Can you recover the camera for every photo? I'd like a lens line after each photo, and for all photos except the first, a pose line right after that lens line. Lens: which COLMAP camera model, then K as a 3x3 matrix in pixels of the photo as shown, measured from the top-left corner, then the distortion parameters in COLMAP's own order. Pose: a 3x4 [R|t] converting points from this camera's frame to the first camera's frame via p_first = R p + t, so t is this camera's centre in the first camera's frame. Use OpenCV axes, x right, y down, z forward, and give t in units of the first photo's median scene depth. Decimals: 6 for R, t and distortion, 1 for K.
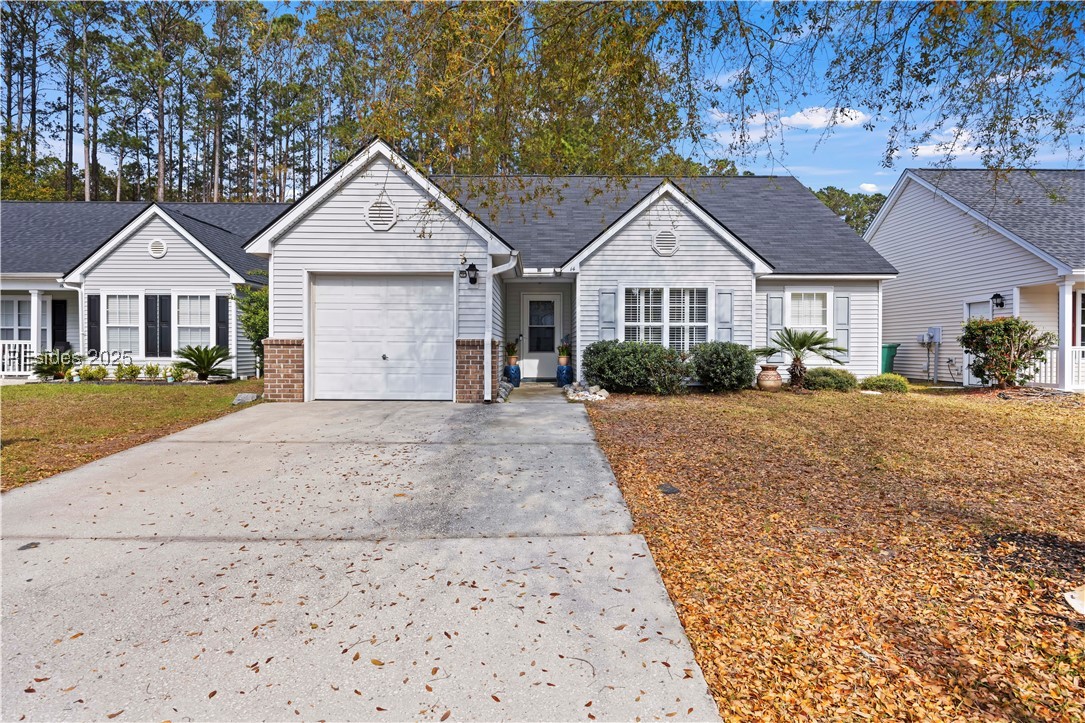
lens RADIAL K [[635.3, 0, 545.3], [0, 635.3, 360.6], [0, 0, 1]] dist [0.006982, -0.000295]
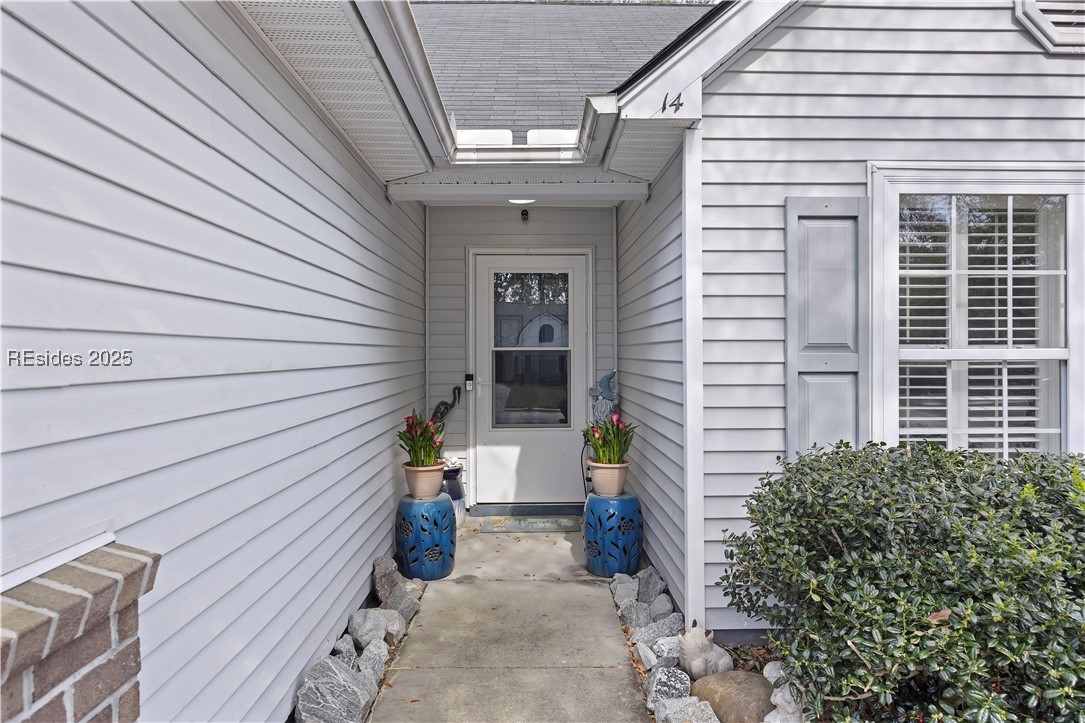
lens RADIAL K [[719.0, 0, 541.0], [0, 719.0, 359.2], [0, 0, 1]] dist [-0.002078, -0.000406]
pose [[0.999975, -0.004395, 0.005583, -0.003070], [0.004453, 0.999935, -0.010457, -0.053848], [-0.005537, 0.010481, 0.999930, 0.744881]]
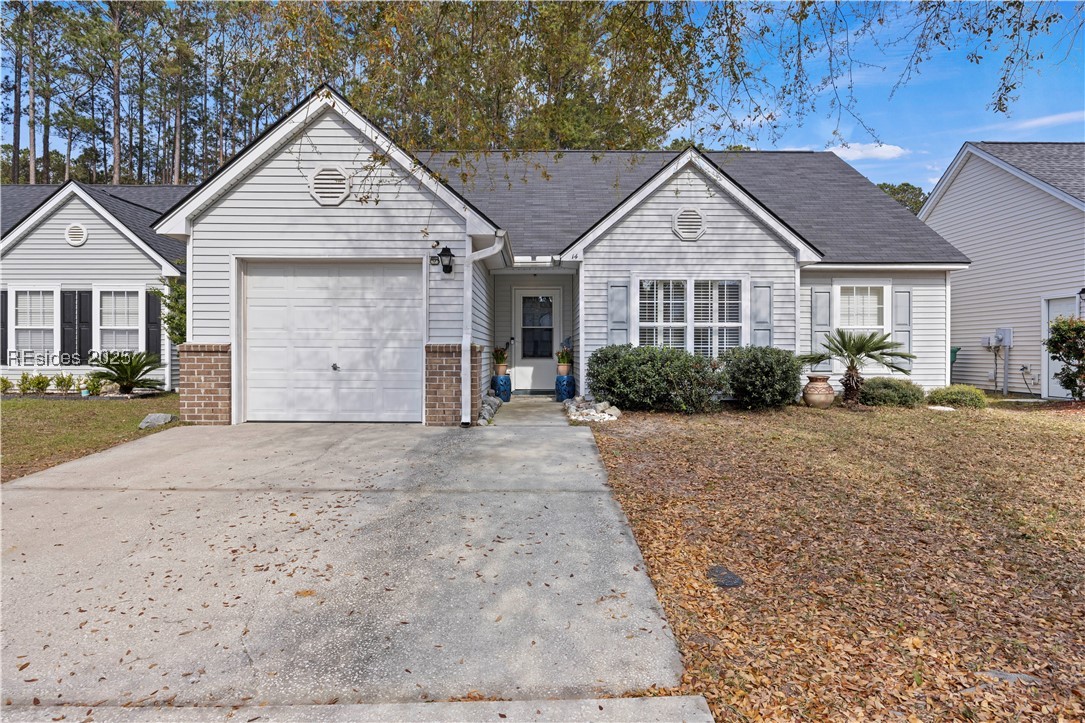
lens RADIAL K [[680.9, 0, 544.2], [0, 680.9, 357.3], [0, 0, 1]] dist [-0.002529, 0.000875]
pose [[0.999999, -0.001368, -0.000486, 0.004413], [0.001363, 0.999940, -0.010830, -0.006590], [0.000500, 0.010830, 0.999941, 0.132257]]
